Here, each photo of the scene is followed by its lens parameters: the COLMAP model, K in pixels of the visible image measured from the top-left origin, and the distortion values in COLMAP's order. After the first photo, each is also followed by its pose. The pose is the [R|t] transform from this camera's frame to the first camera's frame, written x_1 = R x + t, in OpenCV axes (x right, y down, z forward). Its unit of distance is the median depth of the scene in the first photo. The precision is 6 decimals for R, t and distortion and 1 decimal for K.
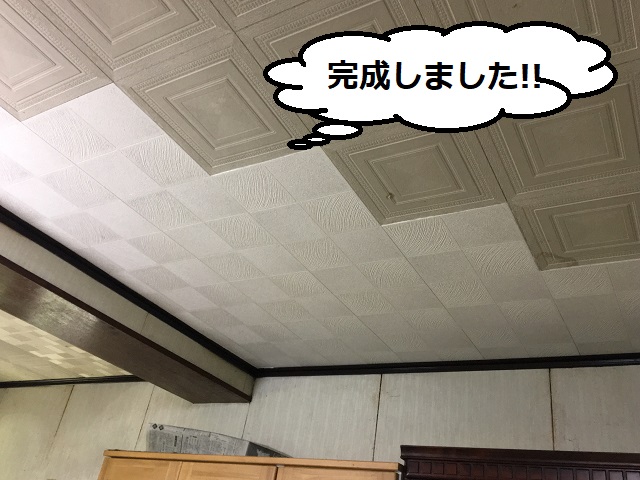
lens RADIAL K [[573.4, 0, 320.0], [0, 573.4, 240.0], [0, 0, 1]] dist [0.045930, -0.007120]
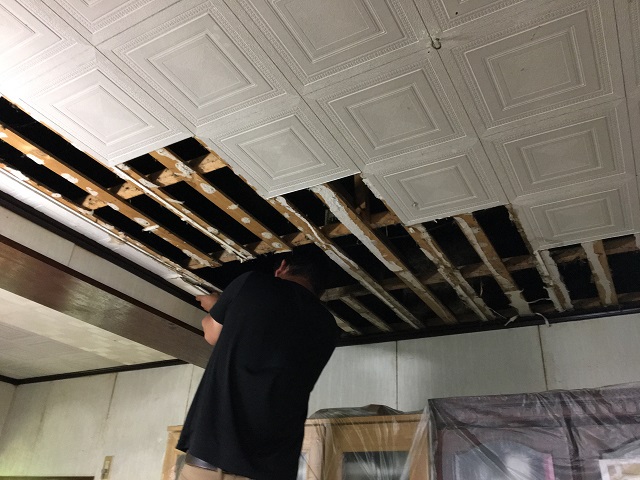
lens RADIAL K [[543.1, 0, 320.0], [0, 543.1, 240.0], [0, 0, 1]] dist [0.055337, -0.009944]
pose [[0.995433, -0.082543, 0.047961, -0.109246], [0.079790, 0.995196, 0.056728, -0.062867], [-0.052414, -0.052642, 0.997237, -0.125722]]
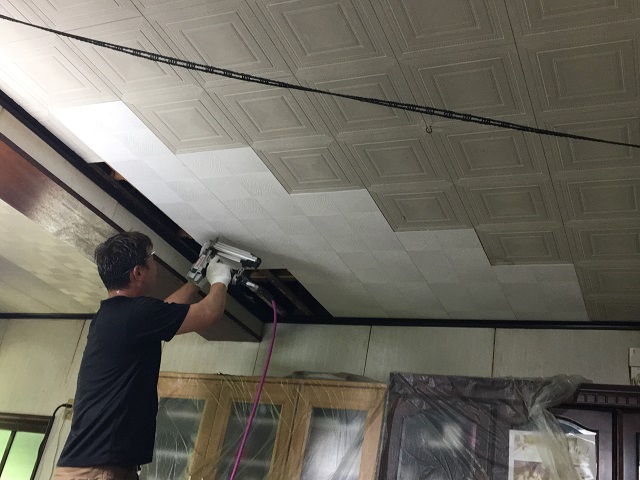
lens RADIAL K [[744.2, 0, 320.0], [0, 744.2, 240.0], [0, 0, 1]] dist [0.159078, 0.006065]
pose [[0.992953, 0.065482, 0.098772, -0.234292], [-0.076851, 0.990263, 0.116075, -0.180292], [-0.090210, -0.122848, 0.988317, -0.790550]]
